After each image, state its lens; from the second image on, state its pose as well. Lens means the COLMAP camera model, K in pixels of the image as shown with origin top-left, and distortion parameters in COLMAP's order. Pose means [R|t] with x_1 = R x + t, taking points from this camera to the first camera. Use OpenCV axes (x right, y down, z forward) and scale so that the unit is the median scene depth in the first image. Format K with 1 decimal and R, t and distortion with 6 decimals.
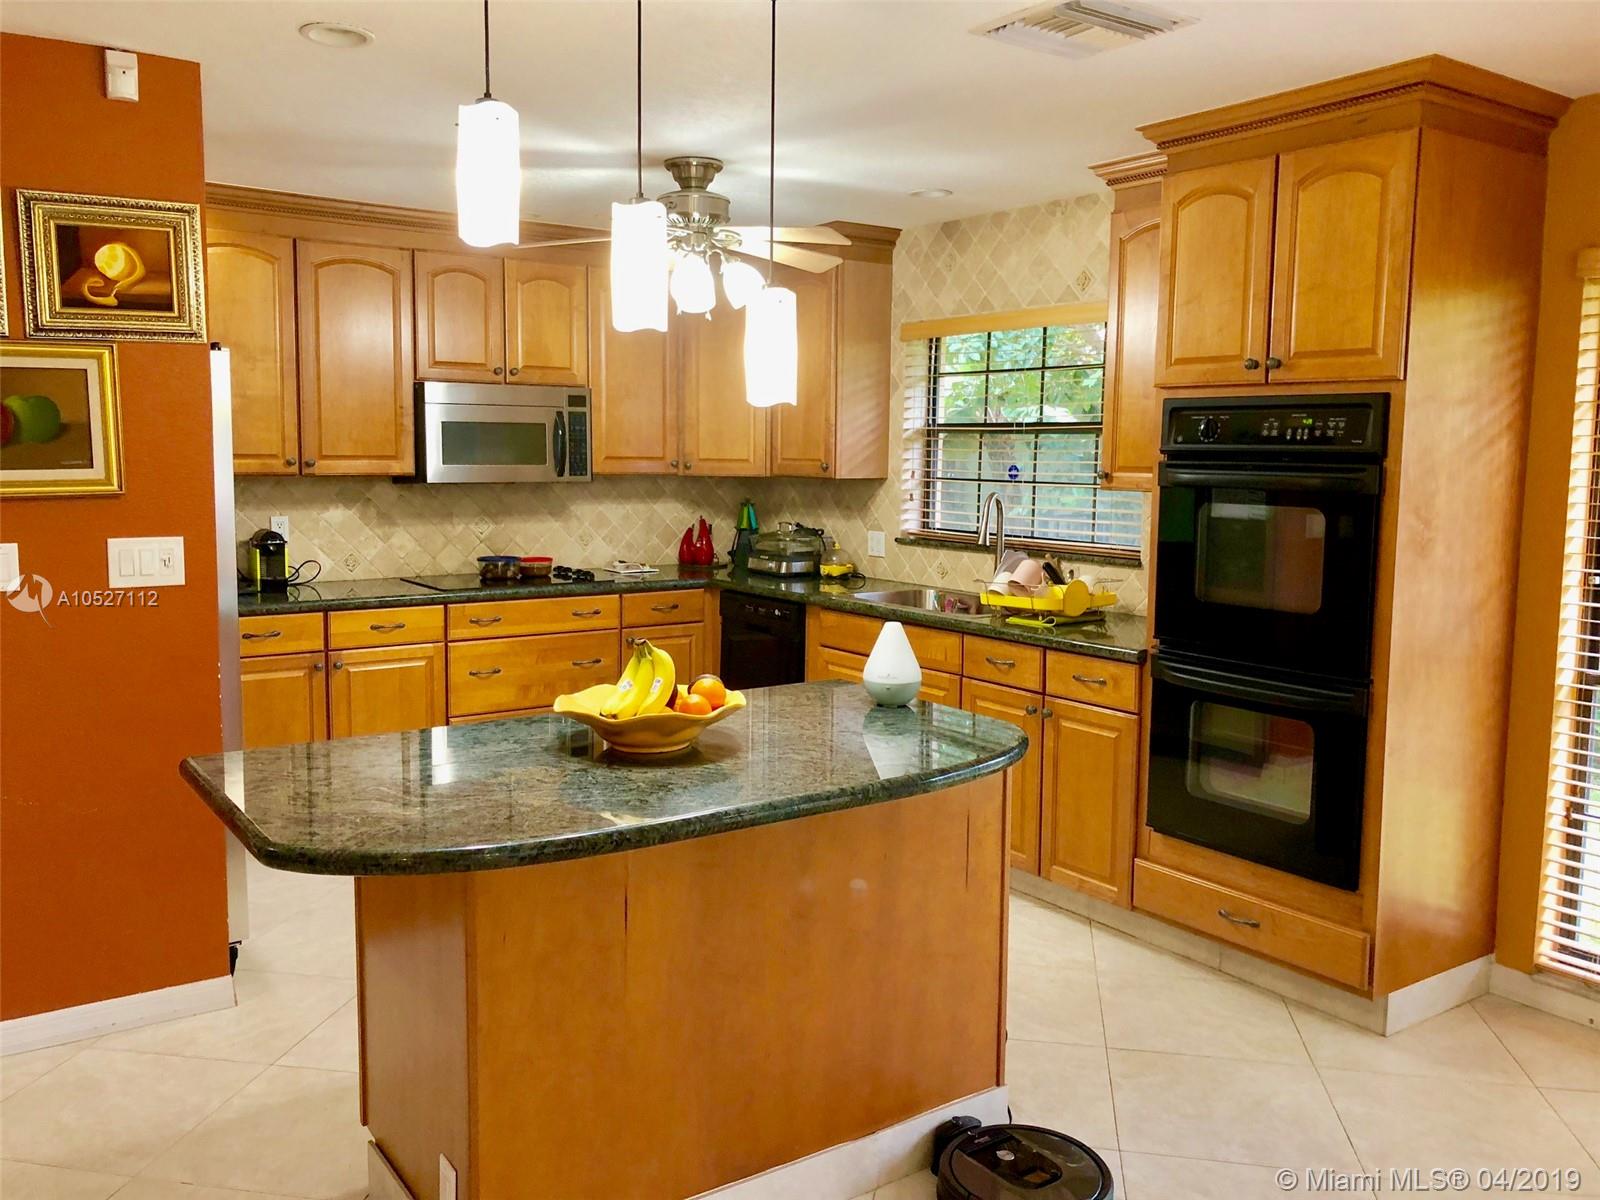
lens RADIAL K [[1306.8, 0, 790.7], [0, 1306.8, 588.9], [0, 0, 1]] dist [0.056214, -0.083596]
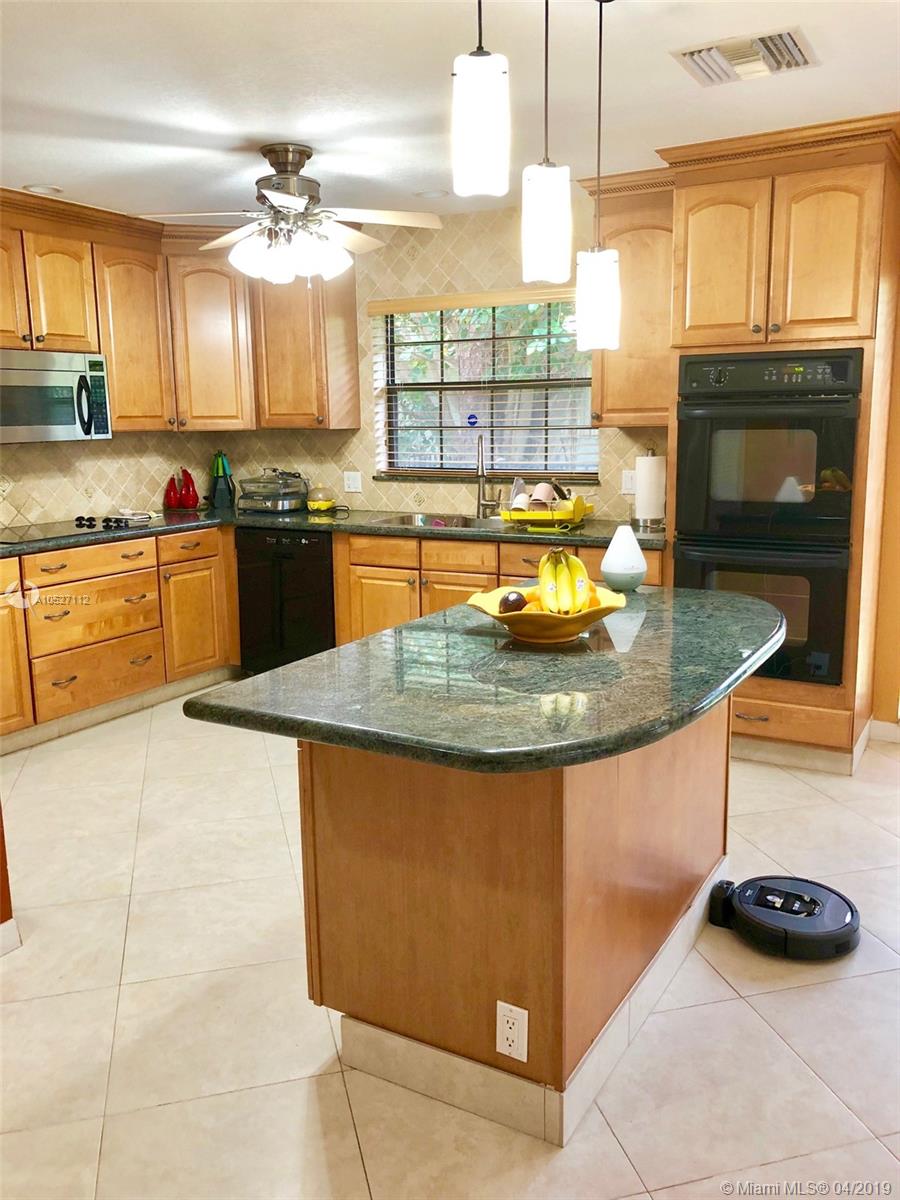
lens RADIAL K [[980.1, 0, 450.0], [0, 980.1, 600.0], [0, 0, 1]] dist [0.056214, -0.083596]
pose [[0.903880, -0.102799, 0.415251, -0.282009], [0.070820, 0.993262, 0.091734, -0.001704], [-0.421883, -0.053509, 0.905070, 0.112050]]
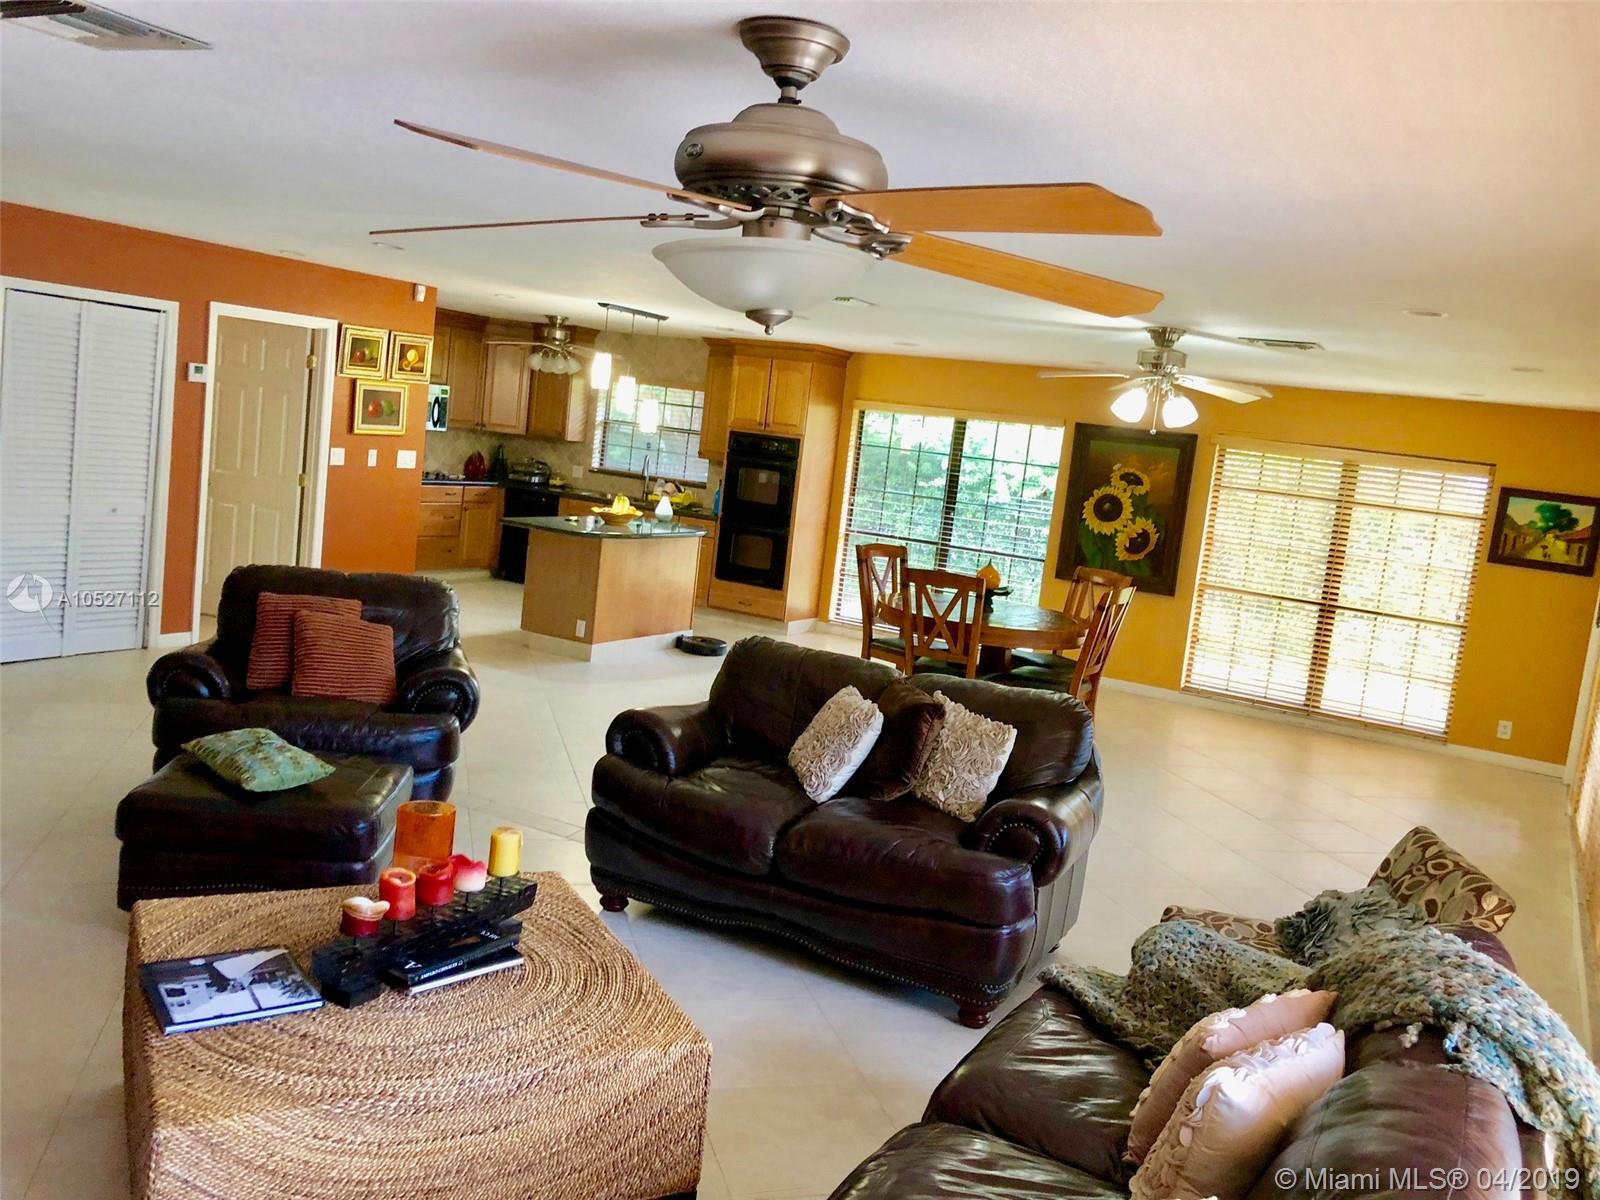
lens RADIAL K [[1306.8, 0, 790.7], [0, 1306.8, 588.9], [0, 0, 1]] dist [0.056214, -0.083596]
pose [[0.897829, 0.037265, 0.438765, -0.623616], [-0.057228, 0.997837, 0.032357, 0.076470], [-0.436610, -0.054160, 0.898019, -1.232003]]
